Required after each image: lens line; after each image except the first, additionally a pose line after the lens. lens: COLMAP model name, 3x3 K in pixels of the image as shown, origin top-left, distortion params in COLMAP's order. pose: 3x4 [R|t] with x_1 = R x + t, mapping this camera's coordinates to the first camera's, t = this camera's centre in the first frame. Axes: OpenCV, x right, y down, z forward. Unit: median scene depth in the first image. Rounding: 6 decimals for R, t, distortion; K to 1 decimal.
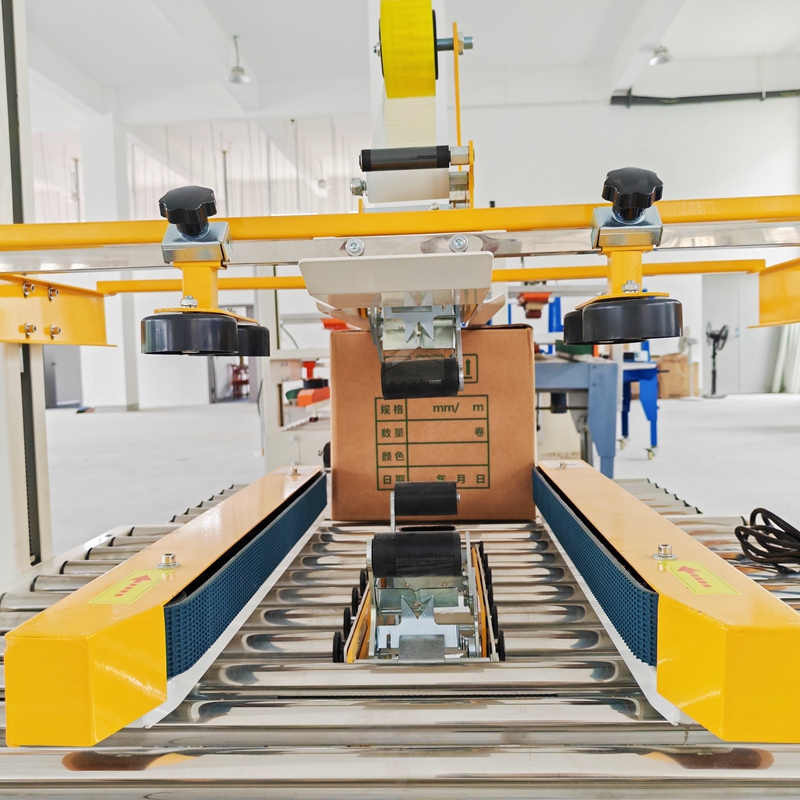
lens RADIAL K [[818.4, 0, 405.3], [0, 818.4, 402.8], [0, 0, 1]] dist [0.006885, 0.005829]
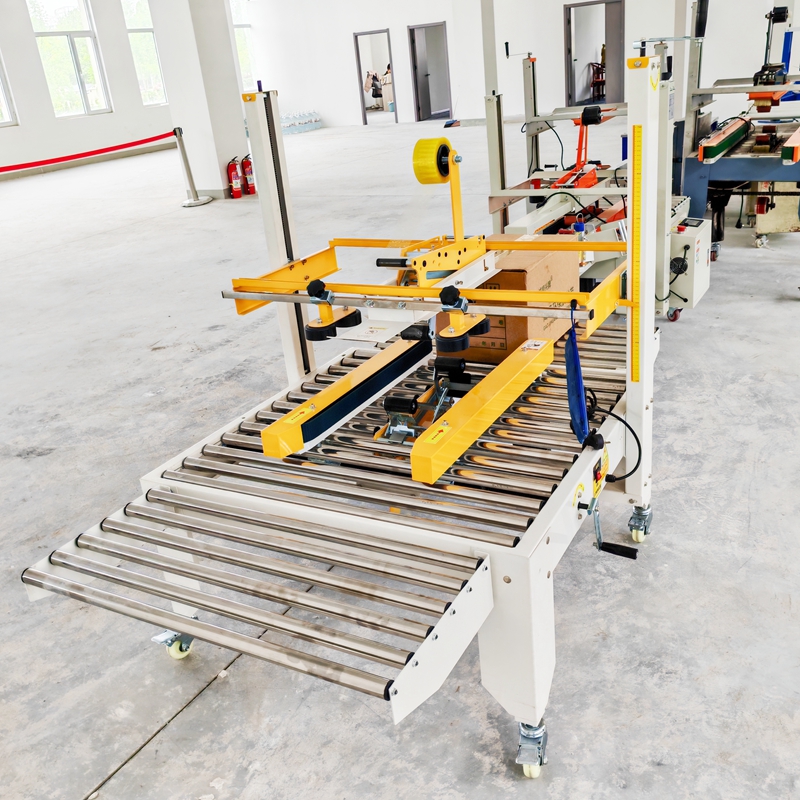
lens RADIAL K [[818.4, 0, 405.3], [0, 818.4, 402.8], [0, 0, 1]] dist [0.006885, 0.005829]
pose [[0.898490, 0.115752, -0.423459, 0.886957], [0.049673, 0.931609, 0.360050, -0.606278], [0.436175, -0.344536, 0.831292, -0.970518]]
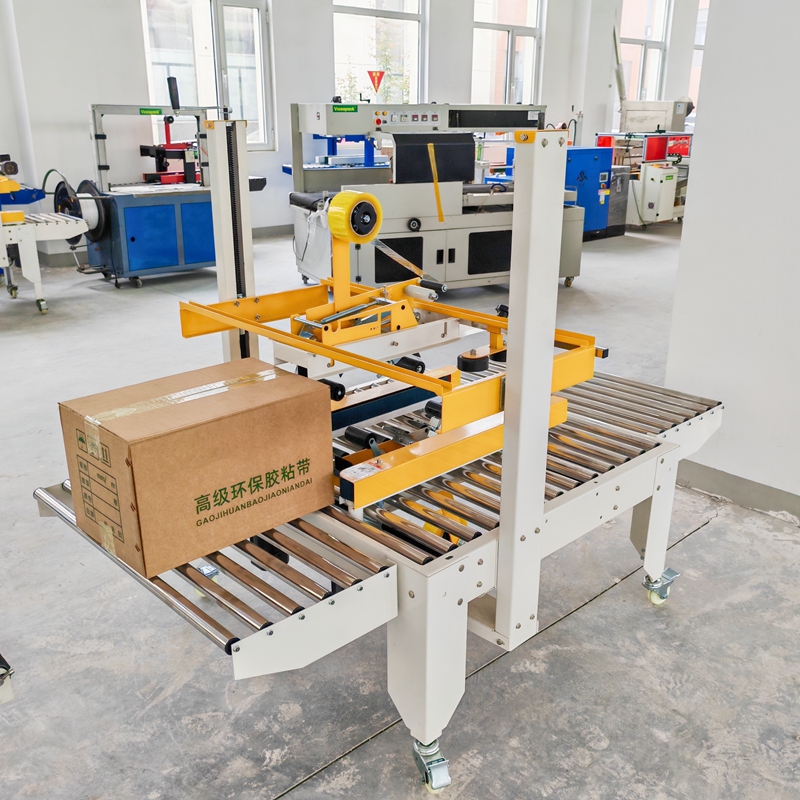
lens RADIAL K [[835.9, 0, 432.4], [0, 835.9, 399.2], [0, 0, 1]] dist [0.013575, -0.020139]
pose [[-0.743938, -0.200298, 0.637525, -1.394221], [0.039516, 0.939167, 0.341179, -0.668864], [-0.667080, 0.279008, -0.690767, 2.262593]]
